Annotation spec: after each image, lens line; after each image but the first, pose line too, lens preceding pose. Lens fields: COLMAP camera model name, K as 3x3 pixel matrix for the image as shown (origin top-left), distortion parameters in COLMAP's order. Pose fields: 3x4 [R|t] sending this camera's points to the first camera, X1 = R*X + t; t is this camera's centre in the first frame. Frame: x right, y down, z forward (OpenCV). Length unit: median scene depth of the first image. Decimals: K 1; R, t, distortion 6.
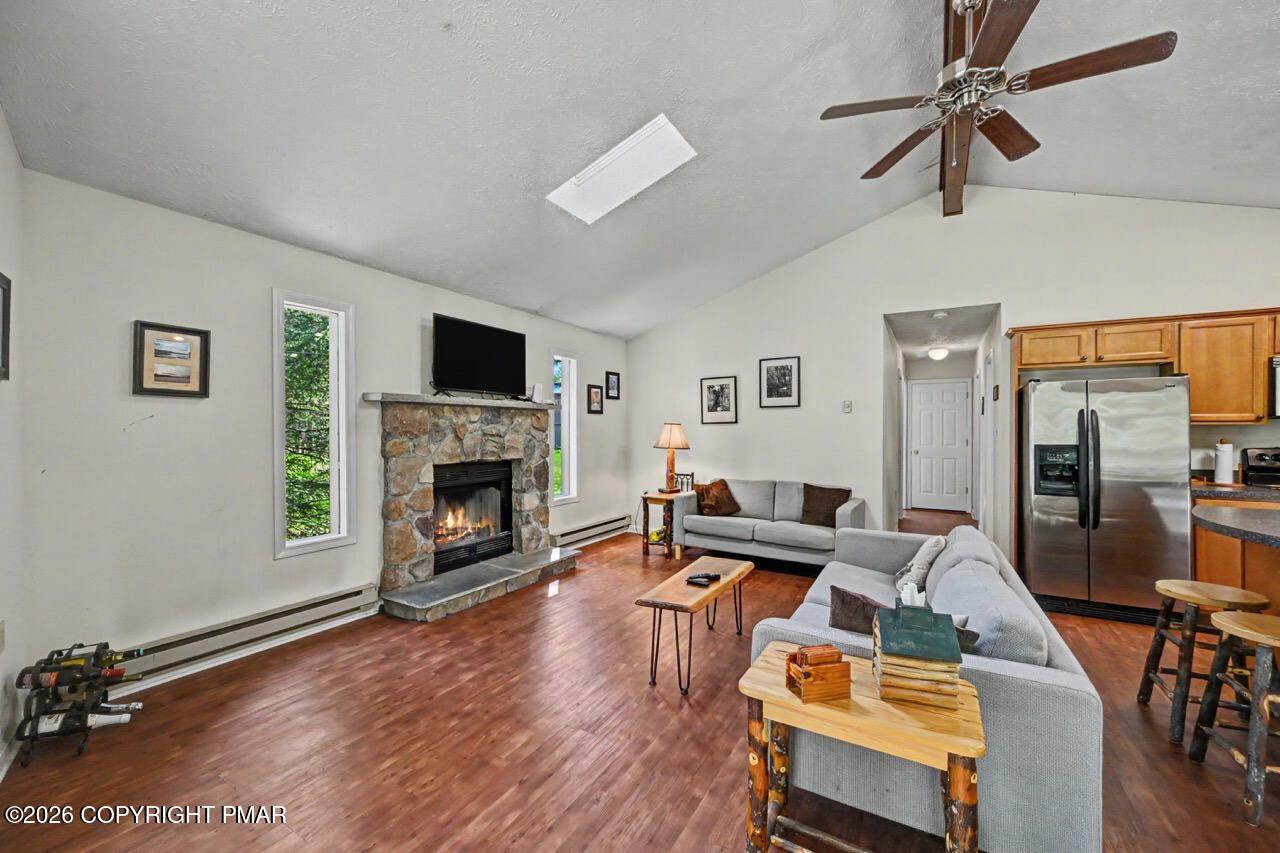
lens RADIAL K [[506.8, 0, 641.8], [0, 506.8, 430.0], [0, 0, 1]] dist [-0.000478, 0.000253]
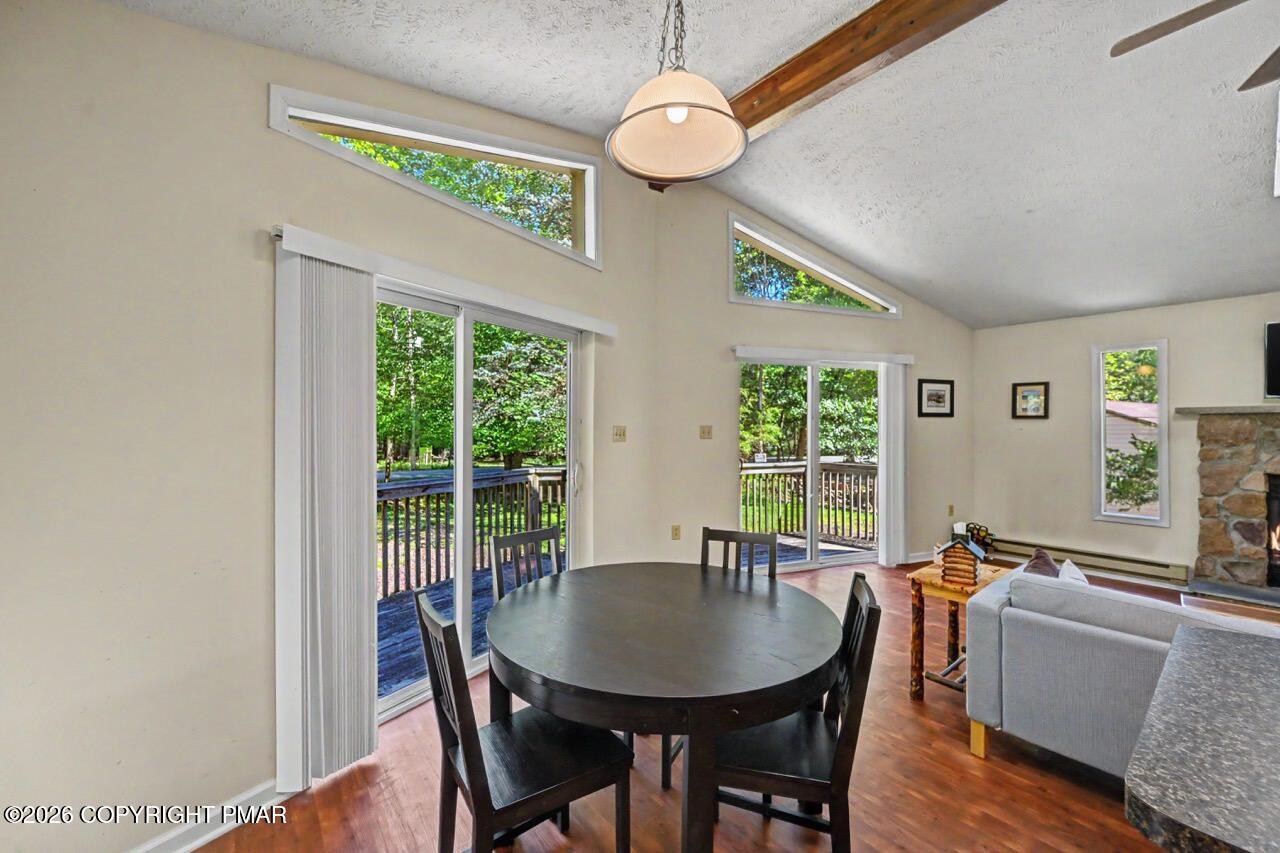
lens RADIAL K [[500.0, 0, 642.7], [0, 500.0, 424.9], [0, 0, 1]] dist [0.000388, 0.000343]
pose [[-0.349150, -0.007999, -0.937033, 0.957580], [-0.006605, 0.999960, -0.006075, -0.014454], [0.937044, 0.004068, -0.349188, 0.187643]]
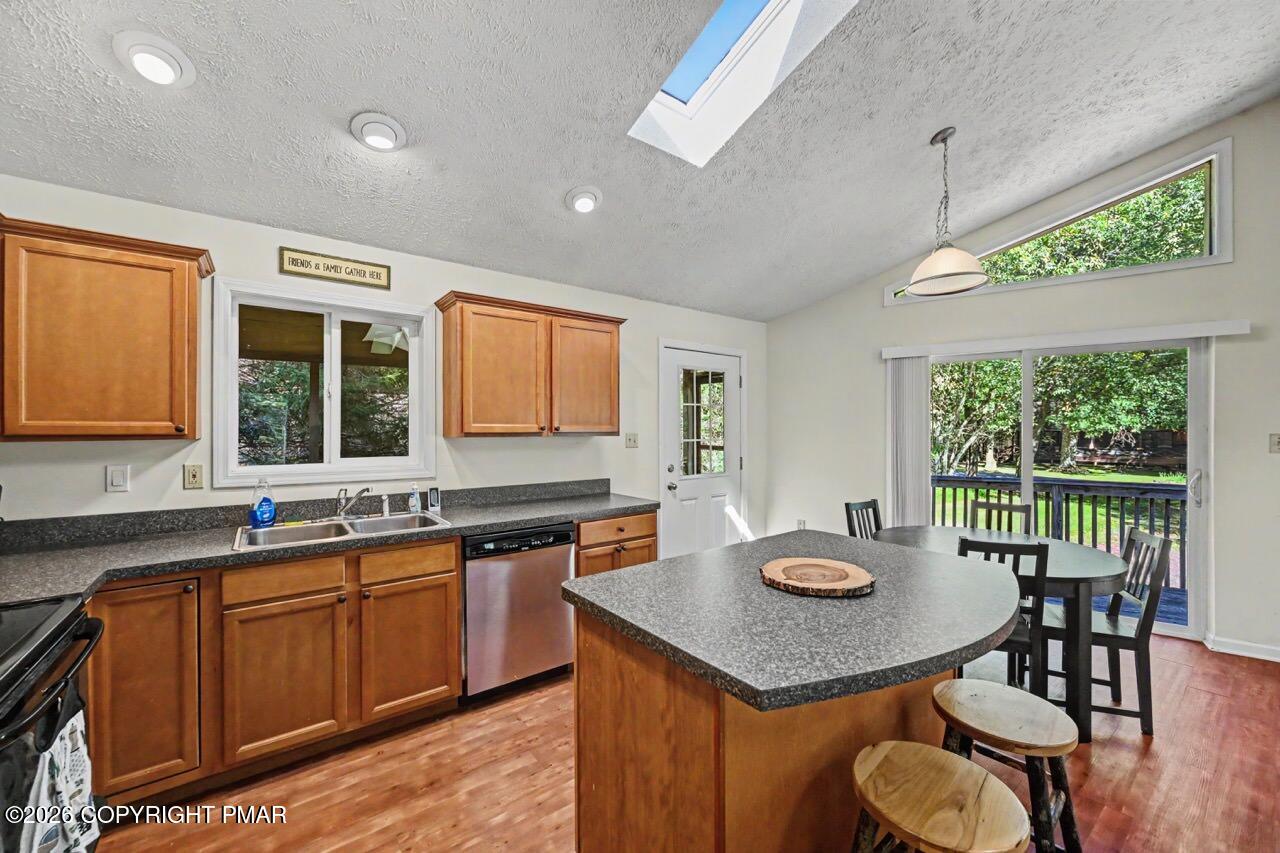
lens RADIAL K [[496.8, 0, 643.5], [0, 496.8, 430.3], [0, 0, 1]] dist [0.000629, 0.000006]
pose [[-0.924281, -0.005560, 0.381671, 0.708338], [-0.003147, 0.999971, 0.006944, -0.026723], [-0.381699, 0.005217, -0.924272, 0.924353]]
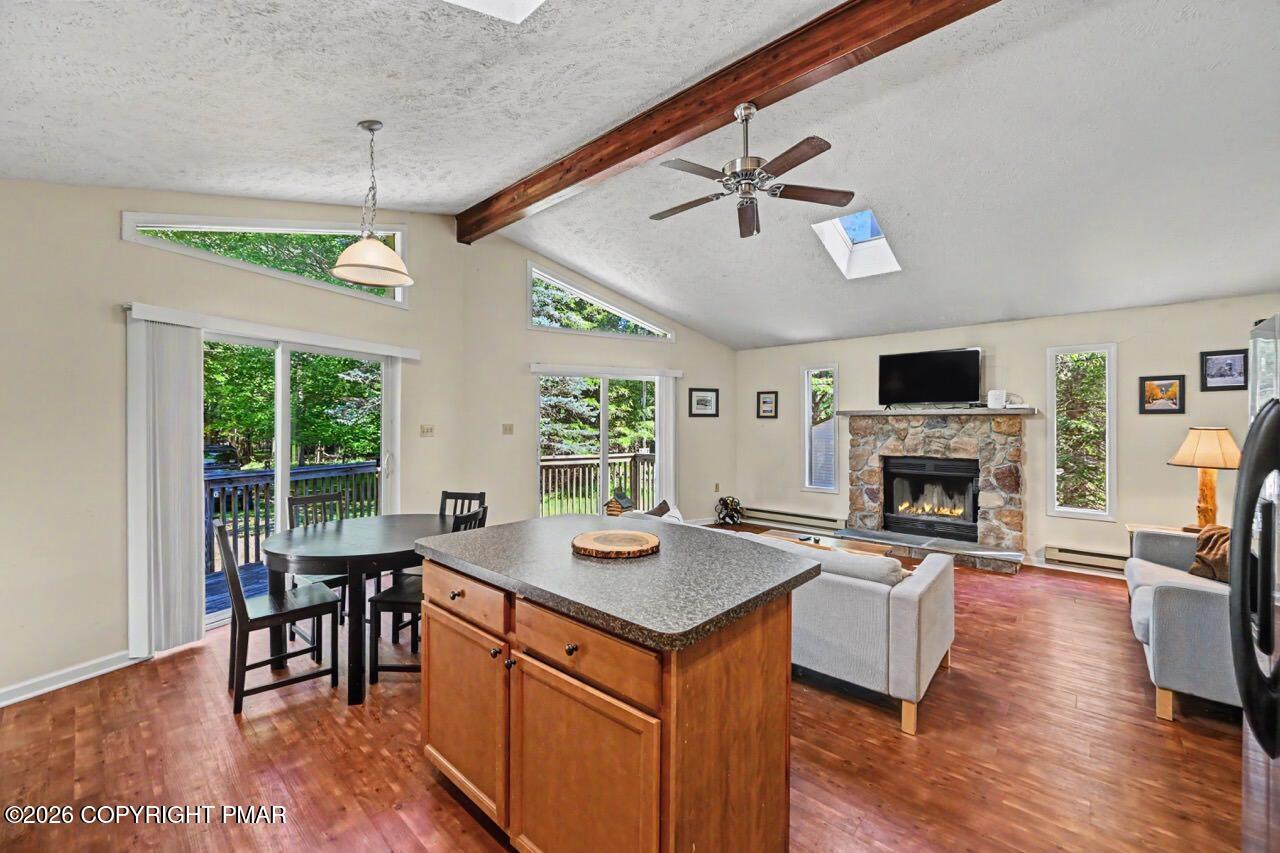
lens RADIAL K [[505.7, 0, 641.1], [0, 505.7, 421.6], [0, 0, 1]] dist [0.000899, 0.000227]
pose [[-0.205683, -0.006476, -0.978597, 1.224666], [-0.003754, 0.999976, -0.005829, -0.021081], [0.978611, 0.002475, -0.205703, 0.614193]]
